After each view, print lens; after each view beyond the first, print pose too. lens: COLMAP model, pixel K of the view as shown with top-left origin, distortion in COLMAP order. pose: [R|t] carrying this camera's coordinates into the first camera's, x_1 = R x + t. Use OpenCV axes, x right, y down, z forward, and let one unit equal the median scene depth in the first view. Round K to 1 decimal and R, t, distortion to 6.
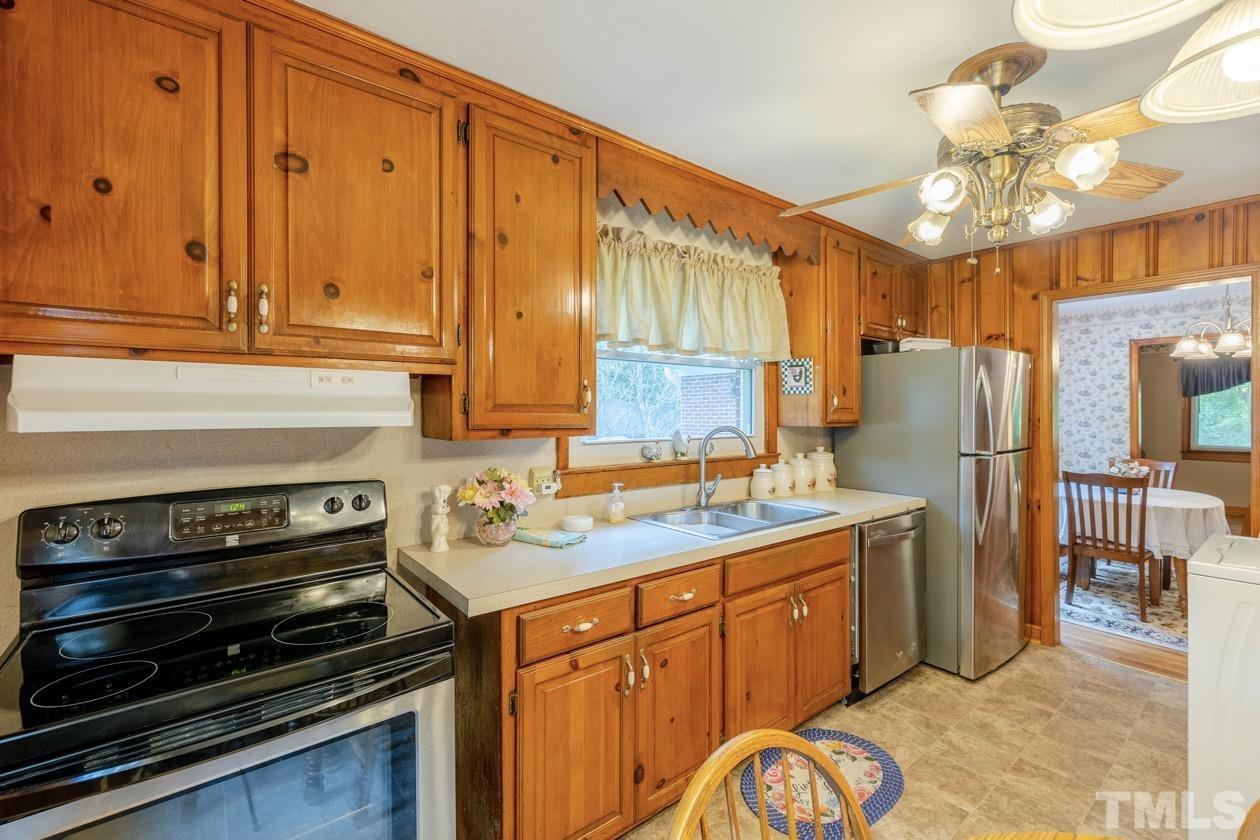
lens RADIAL K [[535.8, 0, 649.5], [0, 535.8, 410.5], [0, 0, 1]] dist [-0.000913, -0.000371]
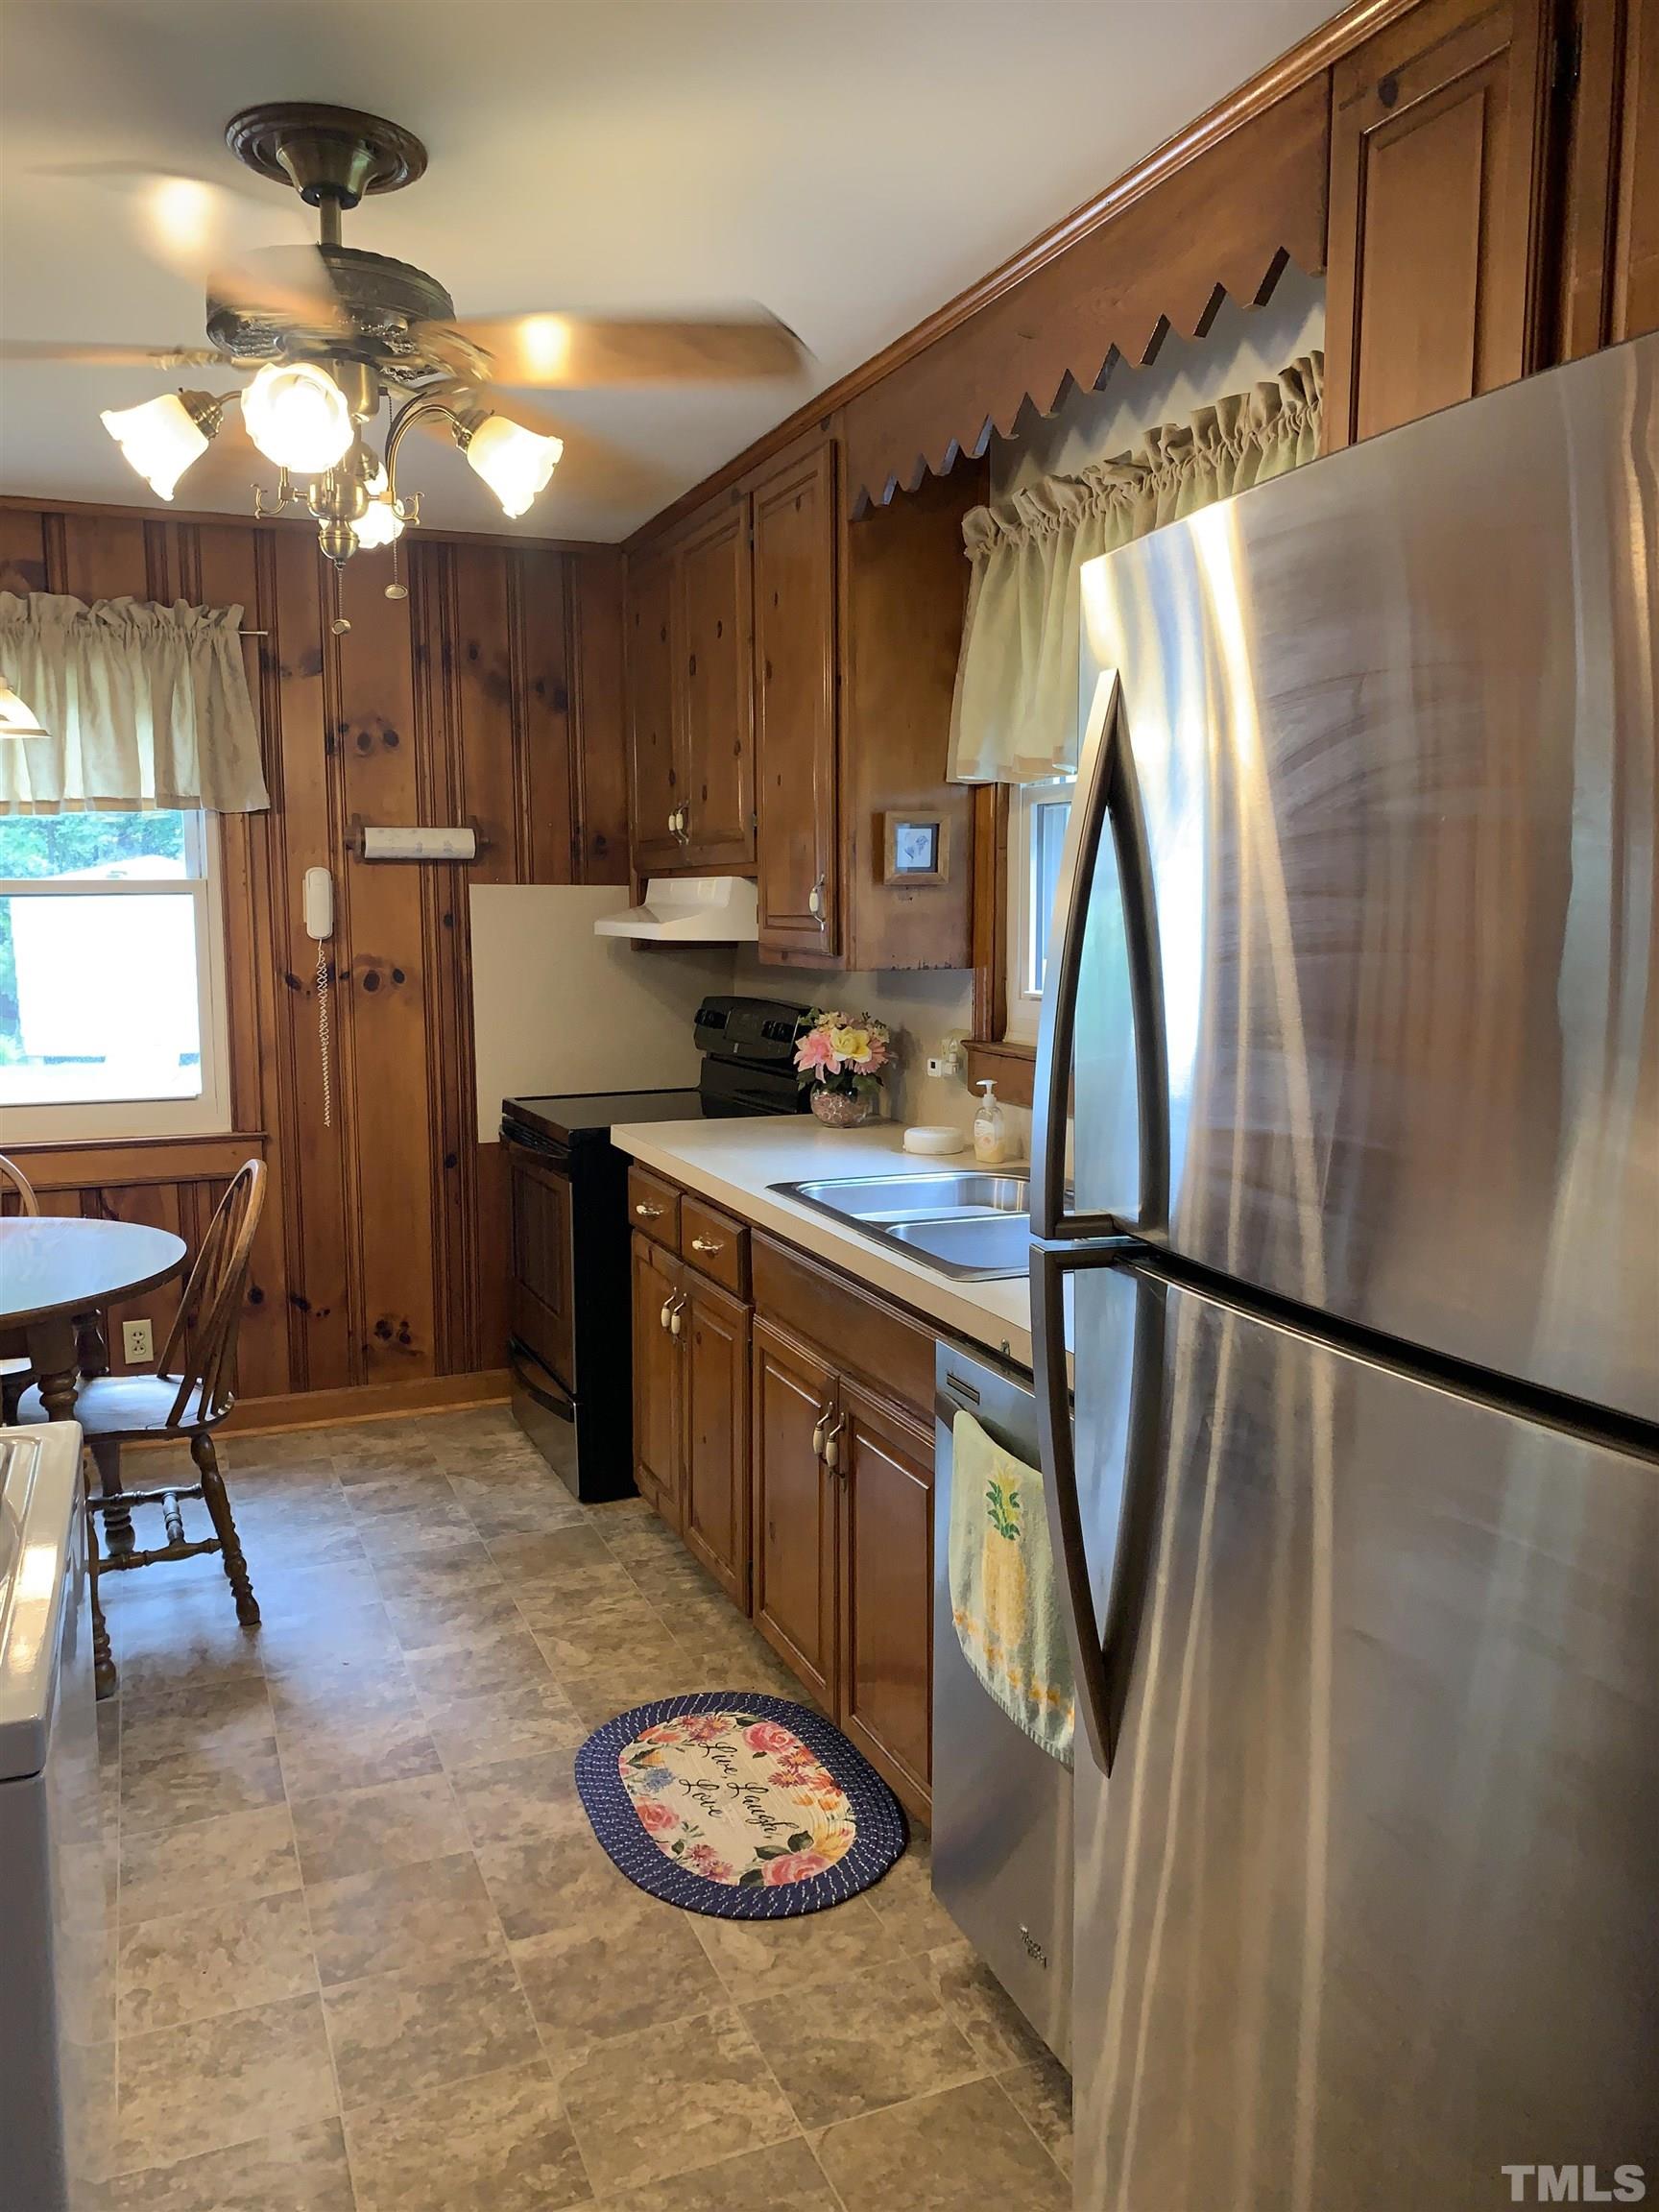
lens RADIAL K [[1708.8, 0, 841.9], [0, 1708.8, 1089.1], [0, 0, 1]] dist [0.044248, -0.042715]
pose [[-0.286379, 0.109863, -0.951797, 1.162412], [0.003433, 0.993515, 0.113645, -0.025910], [0.958110, 0.029278, -0.284899, 1.091720]]
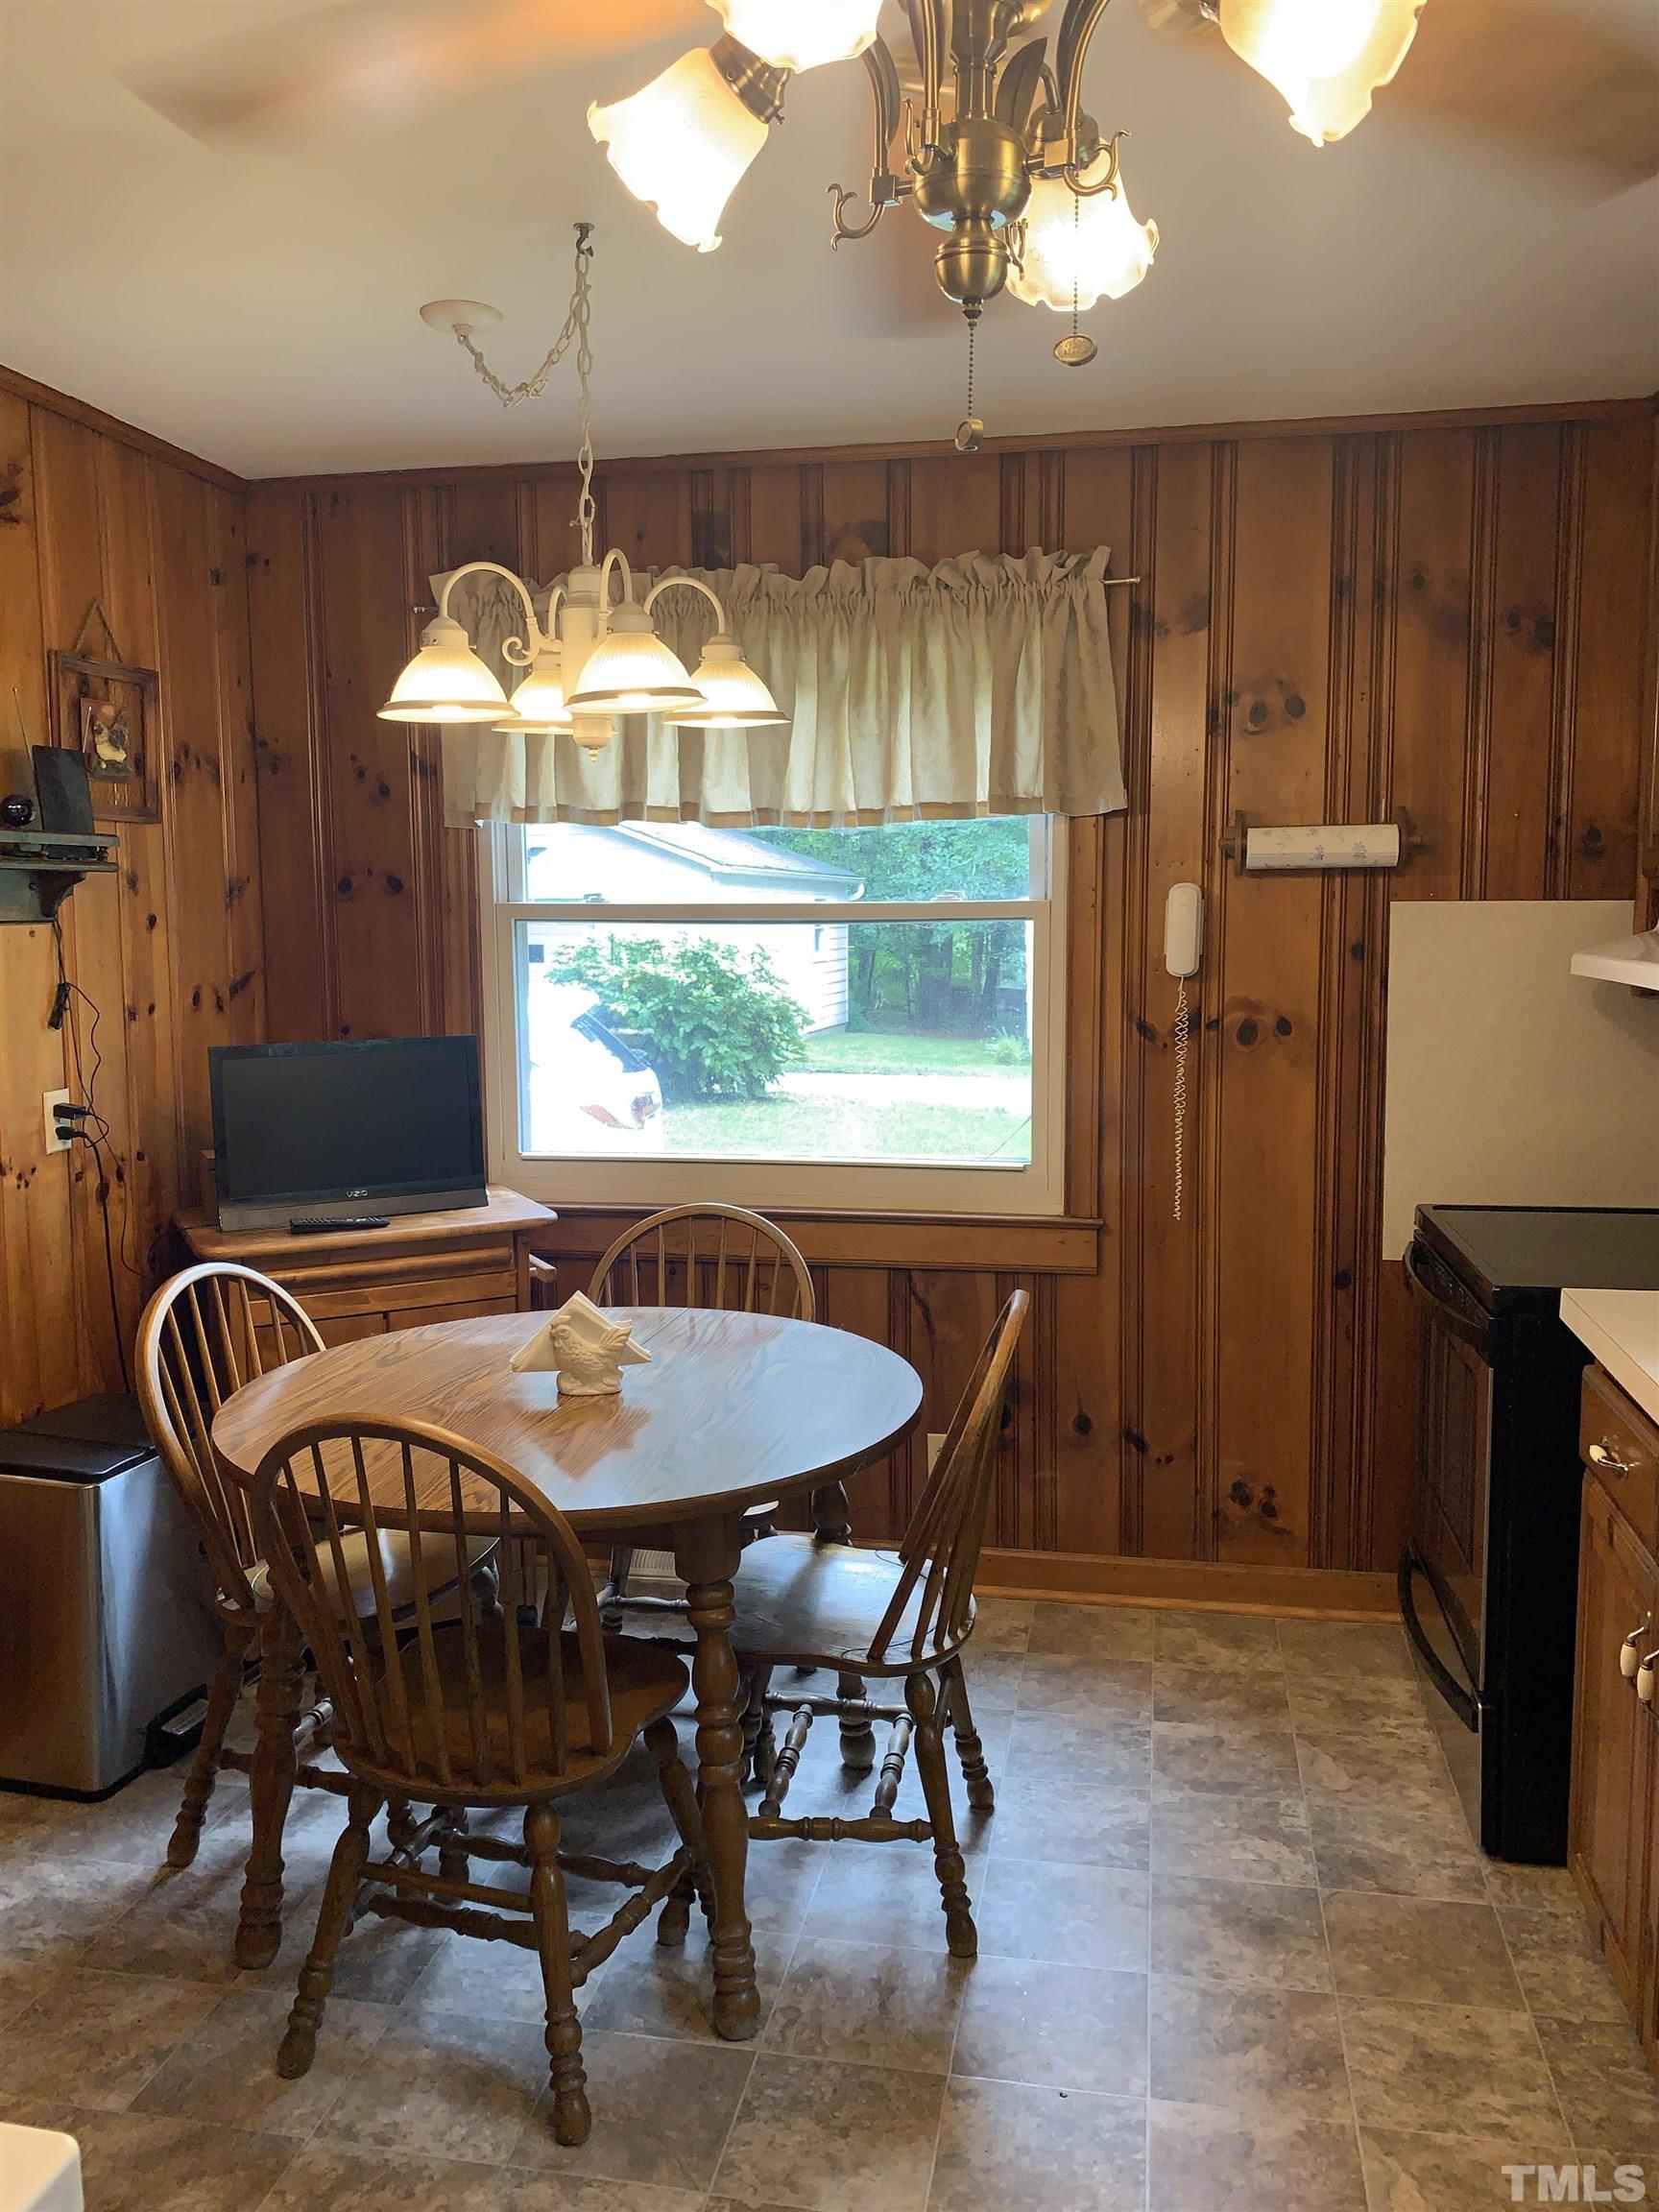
lens RADIAL K [[1708.8, 0, 841.9], [0, 1708.8, 1089.1], [0, 0, 1]] dist [0.044248, -0.042715]
pose [[-0.761926, 0.074884, -0.643321, 0.711225], [0.008463, 0.994360, 0.105722, -0.036363], [0.647609, 0.075108, -0.758262, 0.928776]]
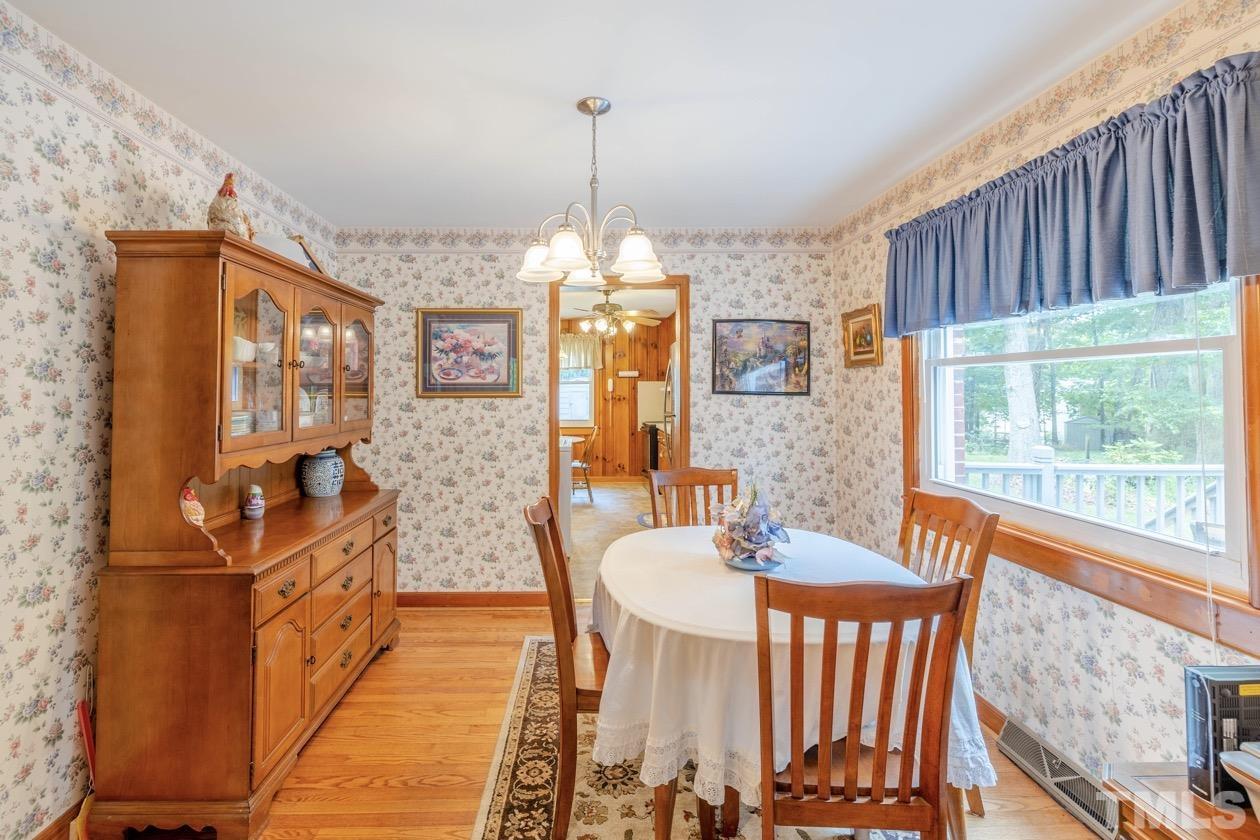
lens RADIAL K [[550.0, 0, 584.3], [0, 550.0, 376.6], [0, 0, 1]] dist [0.001863, 0.000226]
pose [[-0.624181, -0.017975, -0.781073, 2.095554], [0.001835, 0.999699, -0.024473, 0.009614], [0.781277, -0.016709, -0.623960, 1.859436]]
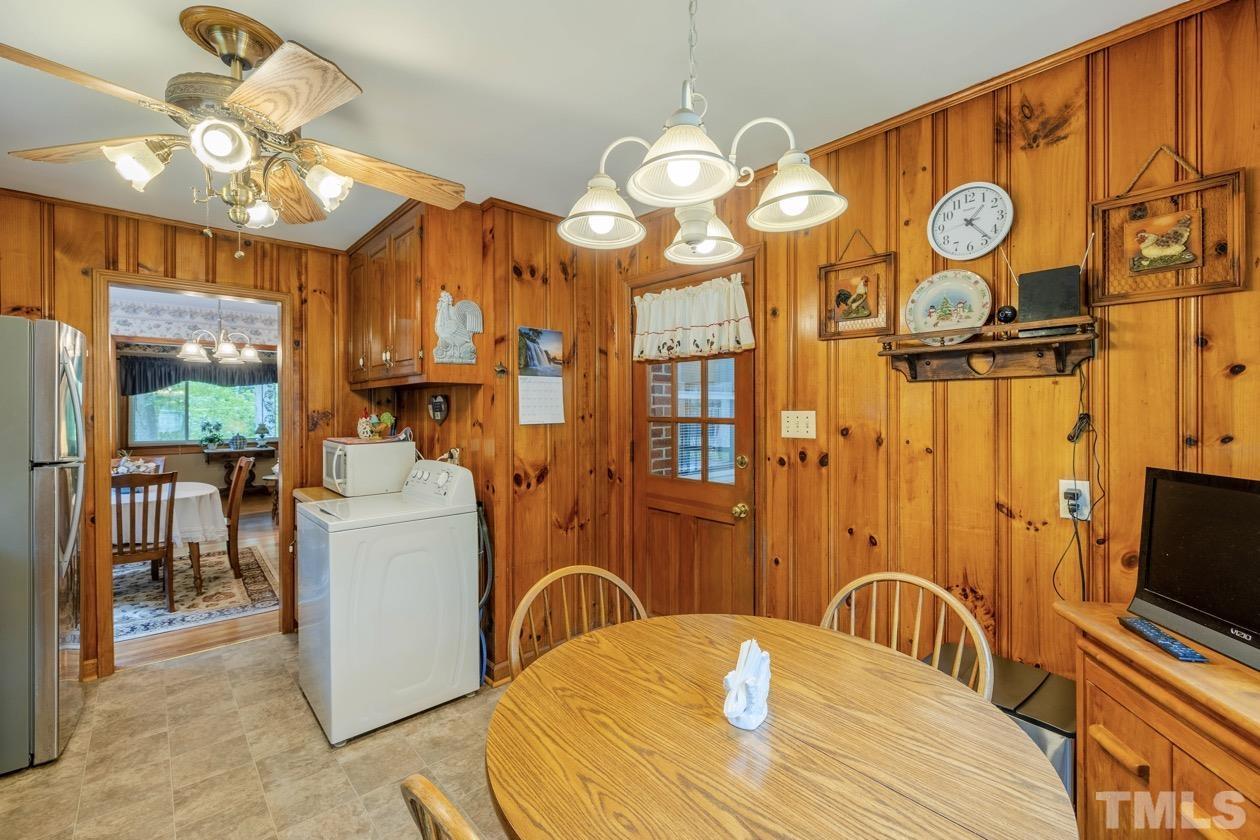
lens RADIAL K [[534.2, 0, 624.5], [0, 534.2, 411.6], [0, 0, 1]] dist [0.000494, 0.000059]
pose [[-0.036590, -0.003419, 0.999325, -0.181803], [0.000464, 0.999994, 0.003438, 0.006165], [-0.999330, 0.000589, -0.036588, 0.214821]]
